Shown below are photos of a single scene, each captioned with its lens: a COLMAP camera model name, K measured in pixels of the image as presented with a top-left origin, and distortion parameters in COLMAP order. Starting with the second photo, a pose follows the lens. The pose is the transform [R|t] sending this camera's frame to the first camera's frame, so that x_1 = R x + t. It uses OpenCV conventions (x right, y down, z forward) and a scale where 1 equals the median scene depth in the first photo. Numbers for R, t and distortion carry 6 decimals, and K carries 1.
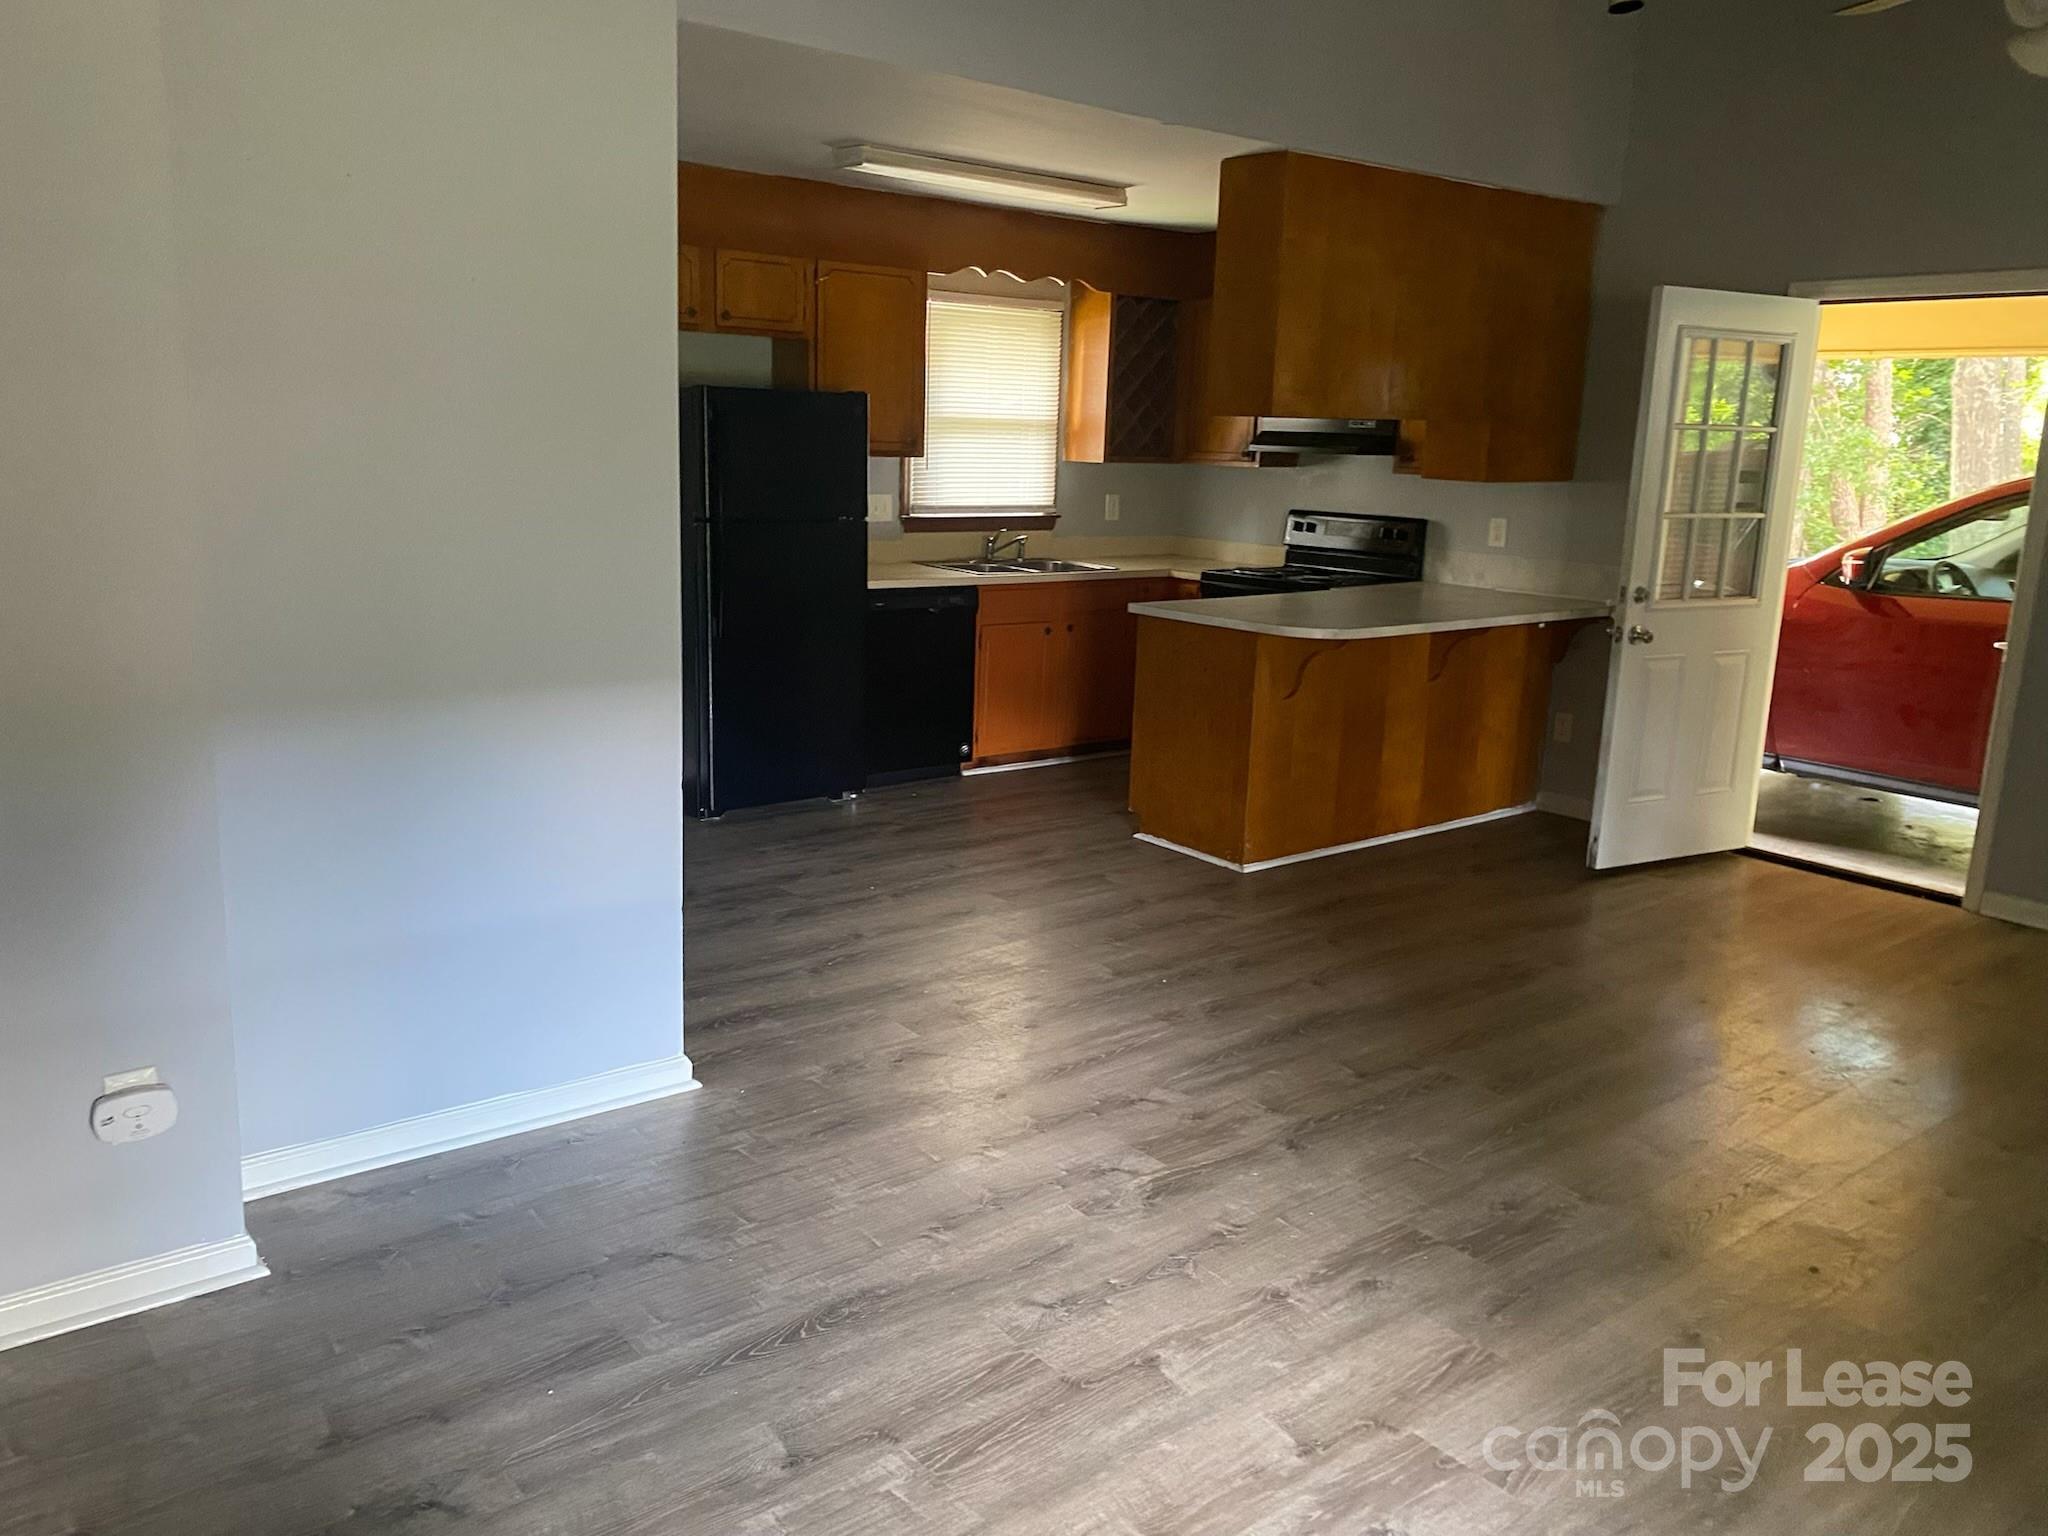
lens RADIAL K [[1558.4, 0, 1023.6], [0, 1558.4, 769.3], [0, 0, 1]] dist [-0.007893, -0.004374]
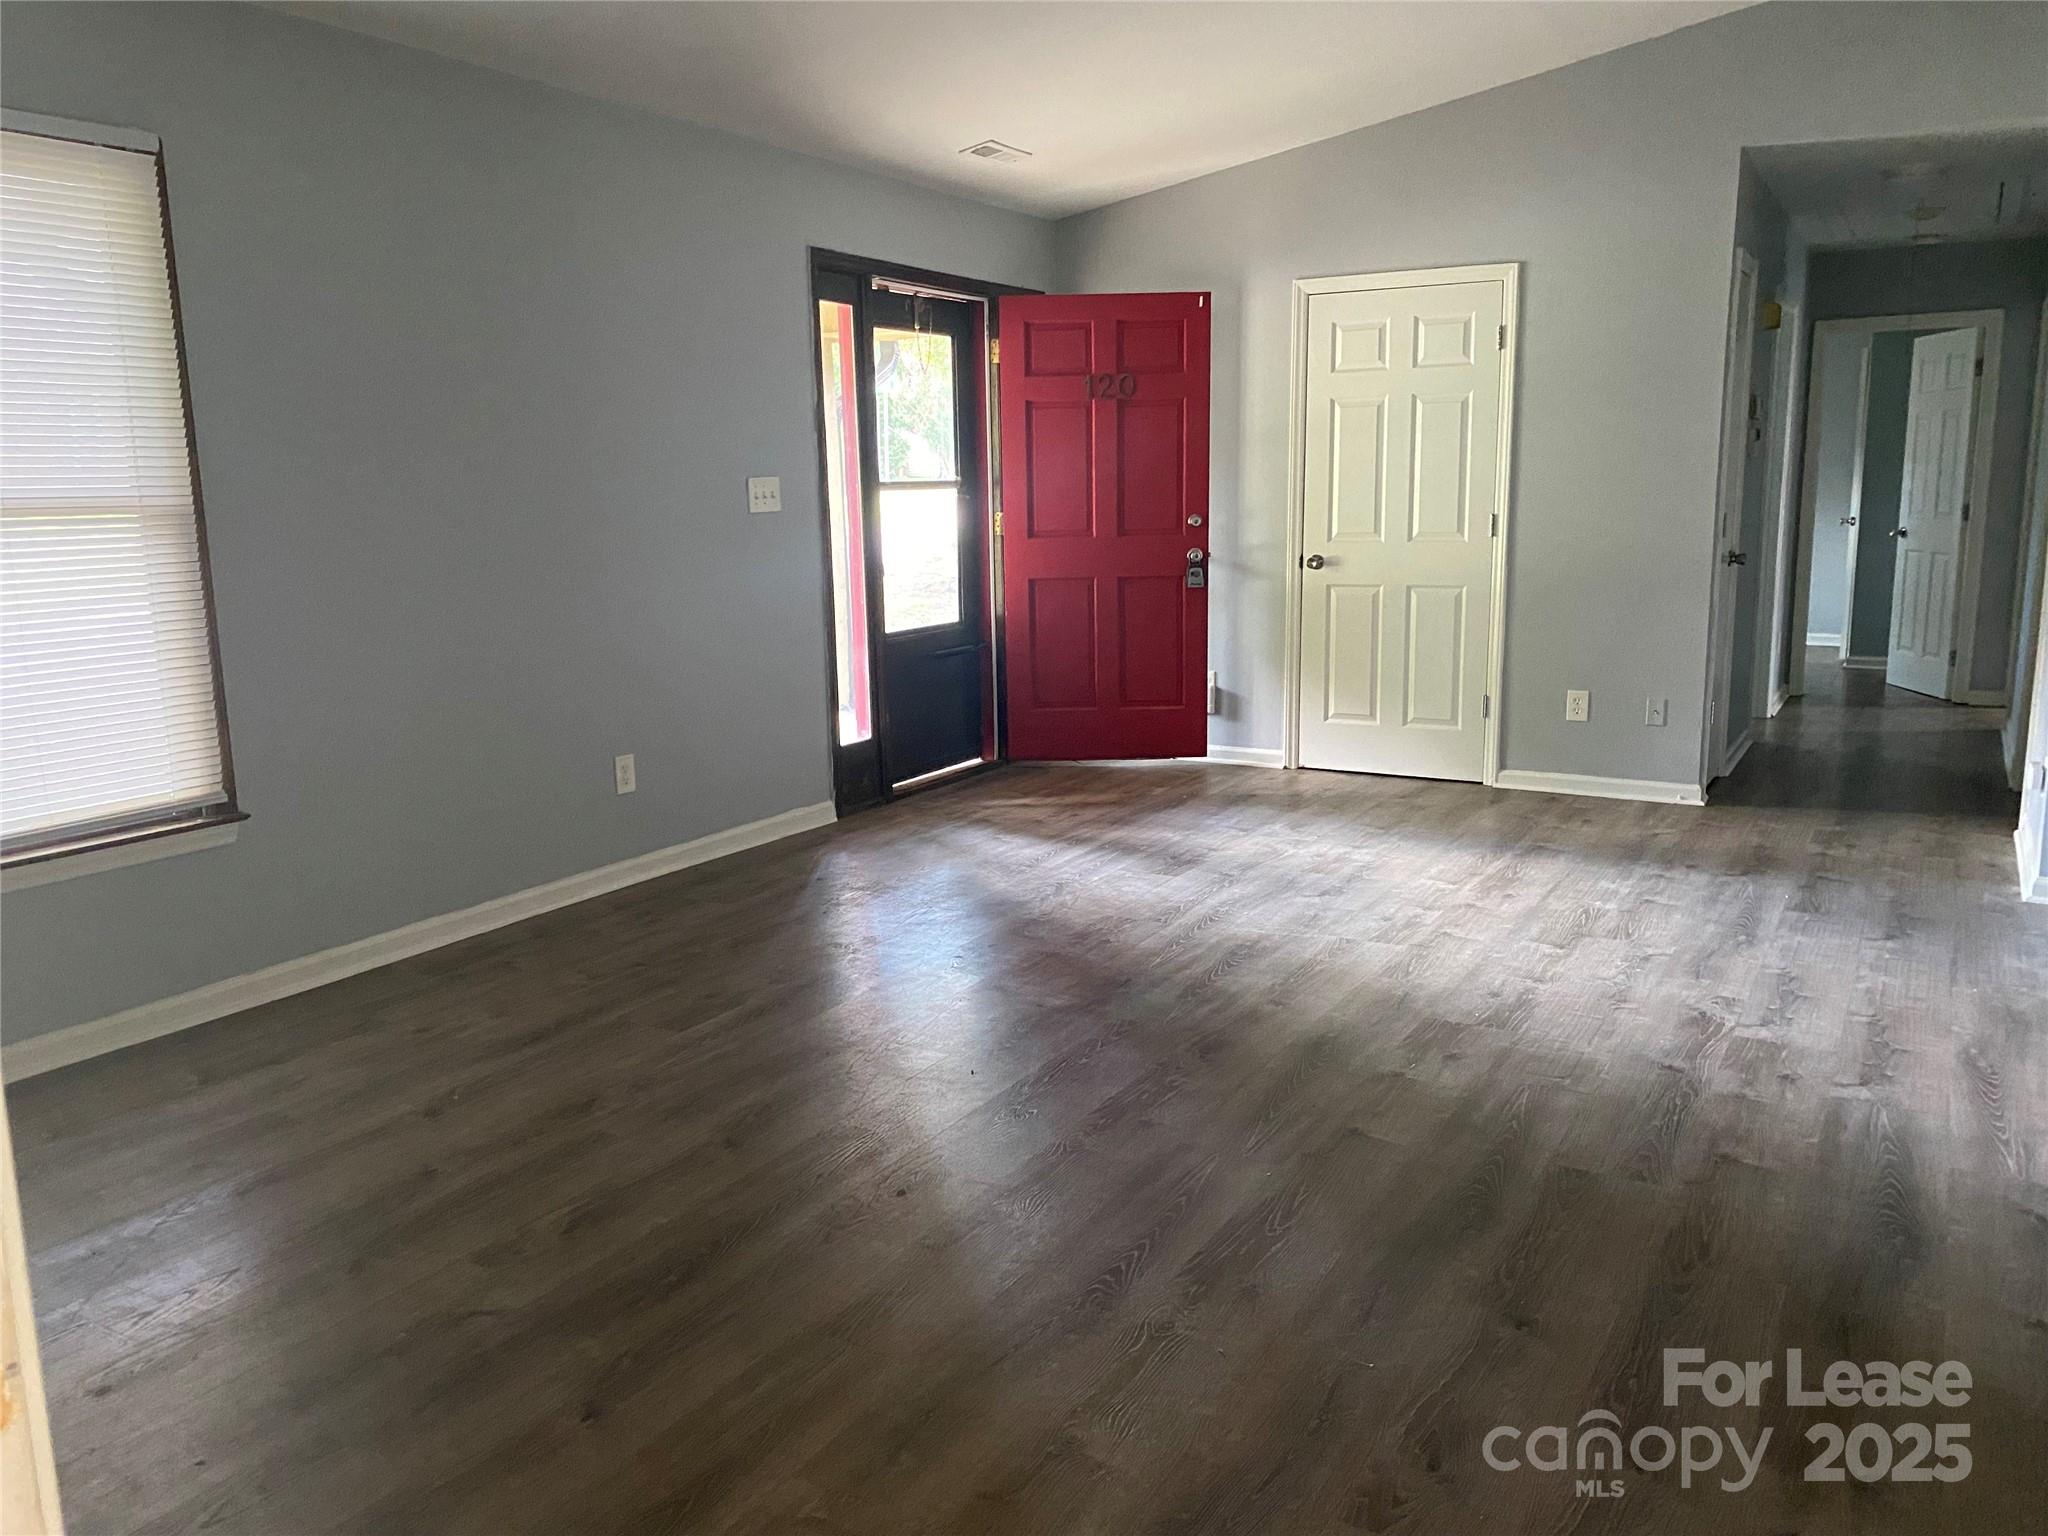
lens RADIAL K [[1558.4, 0, 1024.3], [0, 1558.4, 766.3], [0, 0, 1]] dist [-0.007893, -0.004374]
pose [[-0.932922, 0.051934, -0.356314, 0.972241], [-0.091434, 0.922943, 0.373920, -0.296680], [0.348276, 0.381417, -0.856285, 1.746188]]
